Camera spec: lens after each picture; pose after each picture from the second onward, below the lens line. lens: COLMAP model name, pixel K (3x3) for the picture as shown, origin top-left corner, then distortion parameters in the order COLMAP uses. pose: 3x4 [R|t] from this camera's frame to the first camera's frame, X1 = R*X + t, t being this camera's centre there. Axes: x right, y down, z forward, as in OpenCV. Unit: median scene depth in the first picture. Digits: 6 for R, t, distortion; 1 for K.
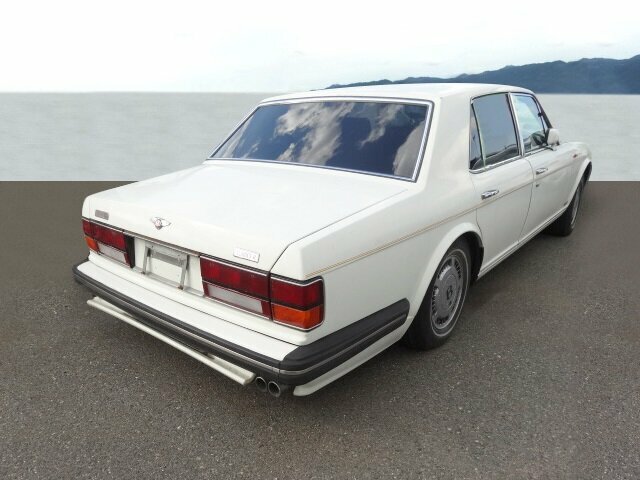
lens RADIAL K [[465.2, 0, 318.1], [0, 465.2, 240.3], [0, 0, 1]] dist [-0.013647, -0.002322]
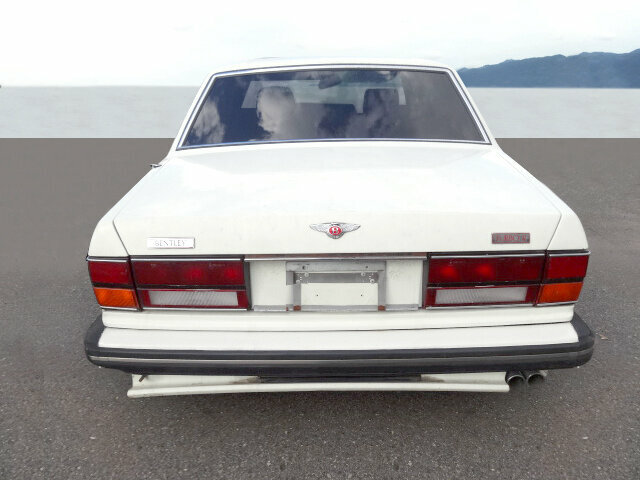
lens RADIAL K [[465.2, 0, 307.2], [0, 465.2, 202.9], [0, 0, 1]] dist [-0.013647, -0.002322]
pose [[0.786062, -0.162748, 0.596338, -0.754012], [0.183418, 0.982680, 0.026413, -0.099847], [-0.590308, 0.088617, 0.802299, 0.420447]]
